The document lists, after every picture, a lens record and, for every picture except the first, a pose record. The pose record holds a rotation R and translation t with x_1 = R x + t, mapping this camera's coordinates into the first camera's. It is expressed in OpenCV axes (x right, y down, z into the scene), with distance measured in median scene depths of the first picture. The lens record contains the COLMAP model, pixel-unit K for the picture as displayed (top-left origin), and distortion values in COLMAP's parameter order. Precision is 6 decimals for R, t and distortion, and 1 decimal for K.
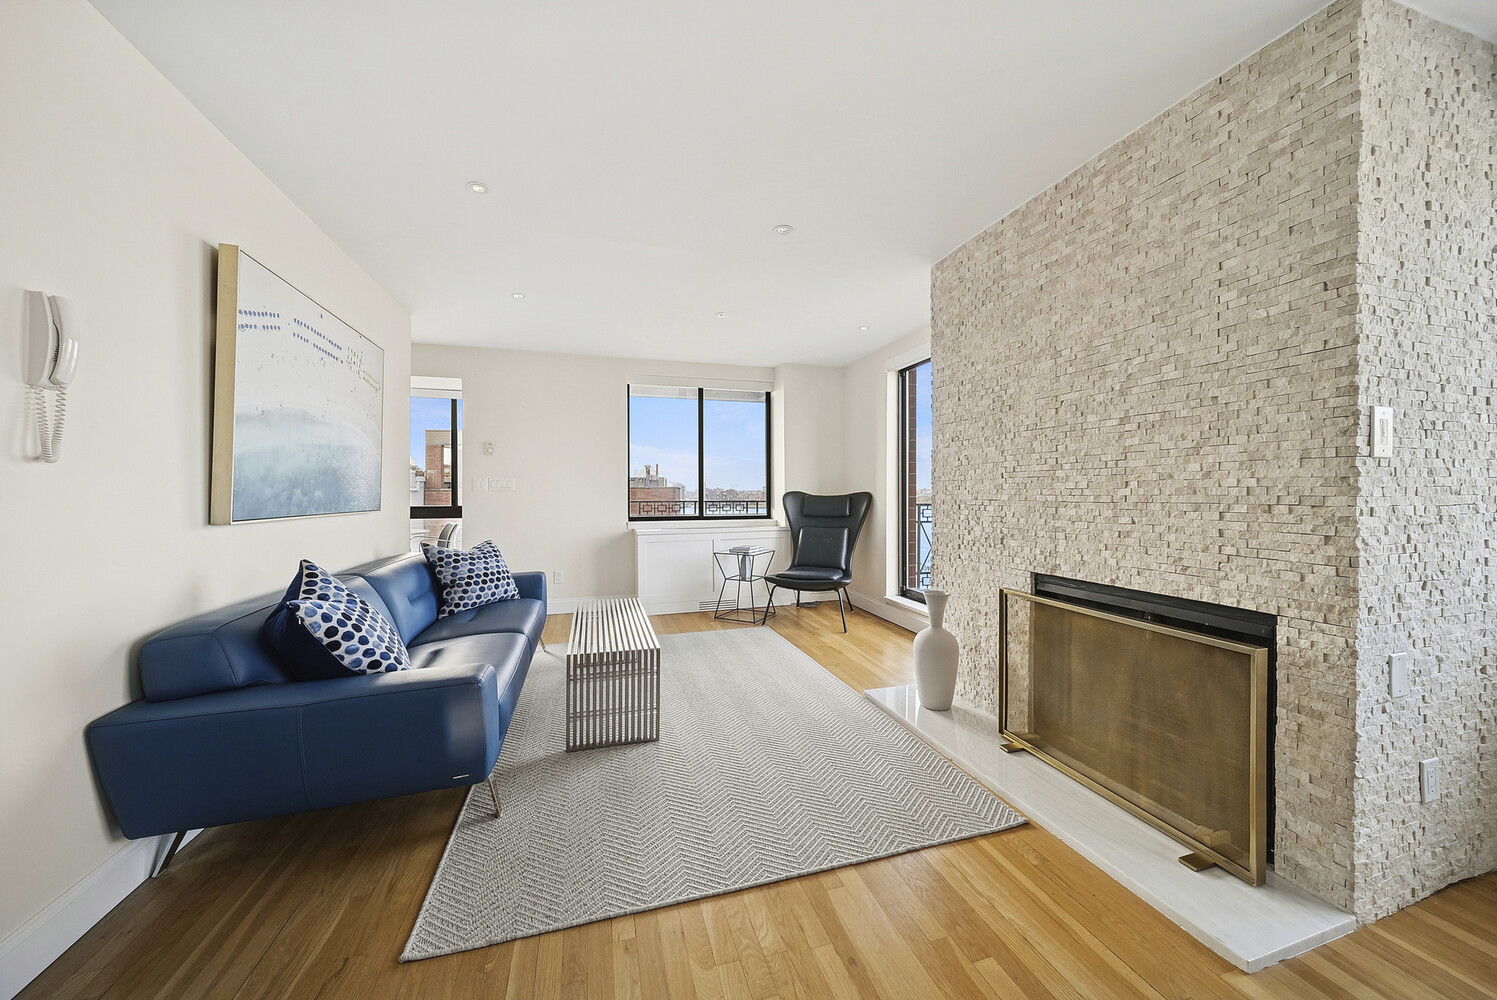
lens RADIAL K [[534.4, 0, 748.5], [0, 534.4, 500.0], [0, 0, 1]] dist [-0.001923, -0.000165]
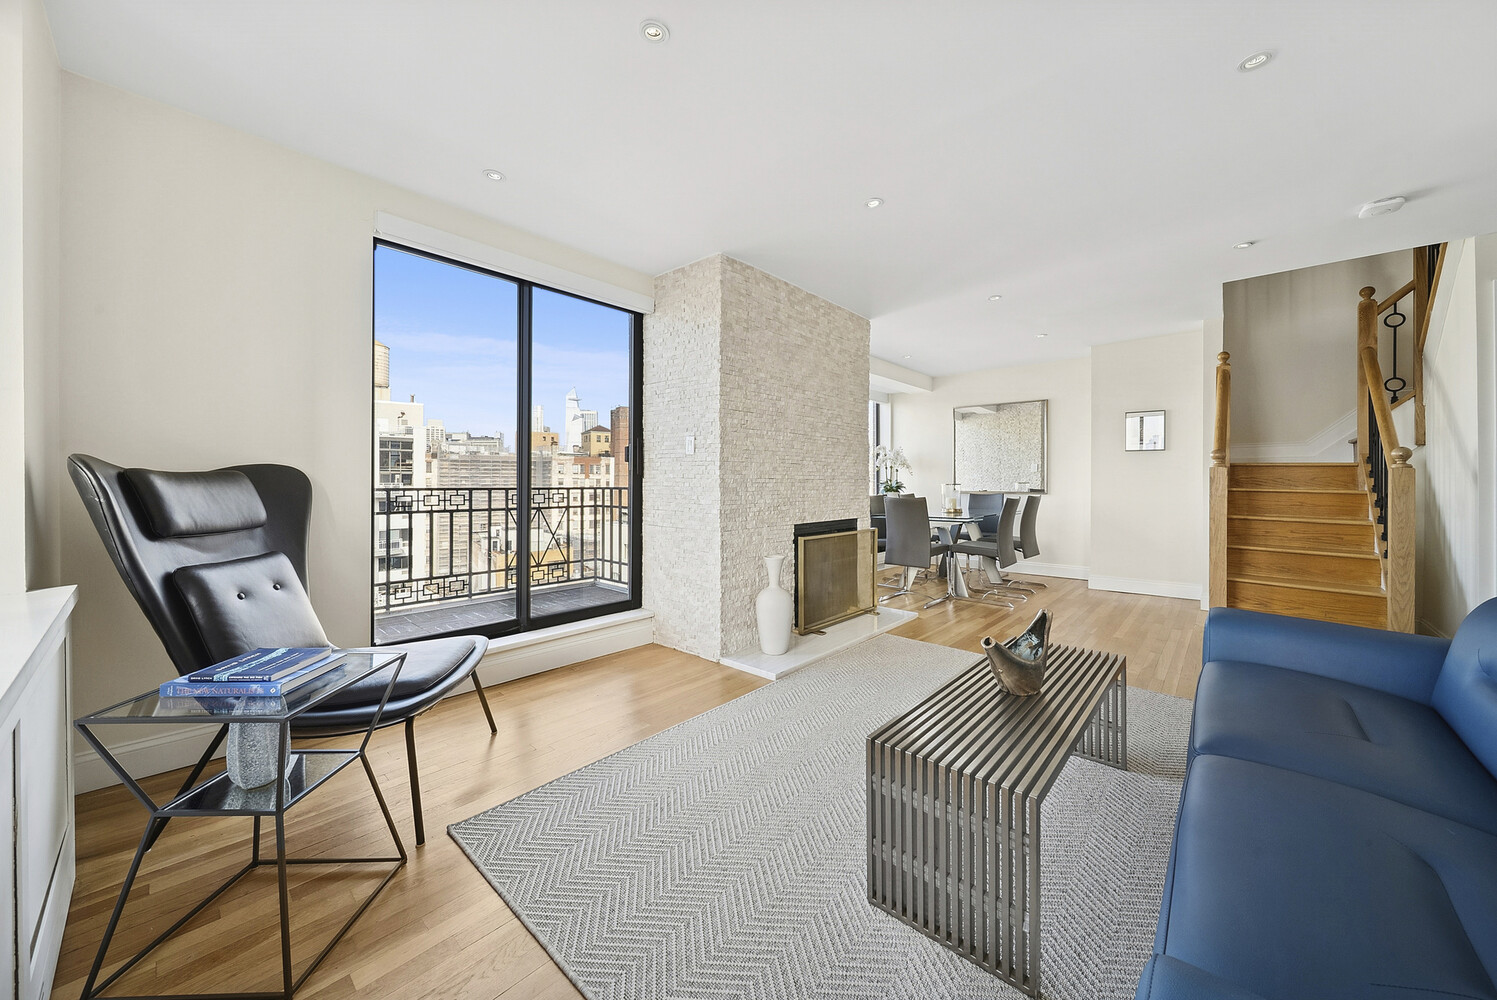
lens RADIAL K [[534.4, 0, 748.5], [0, 534.4, 500.0], [0, 0, 1]] dist [-0.001923, -0.000165]
pose [[-0.520241, -0.012640, 0.853926, -1.134729], [0.023125, 0.999315, 0.028881, 0.022817], [-0.853706, 0.034772, -0.519593, 2.985152]]
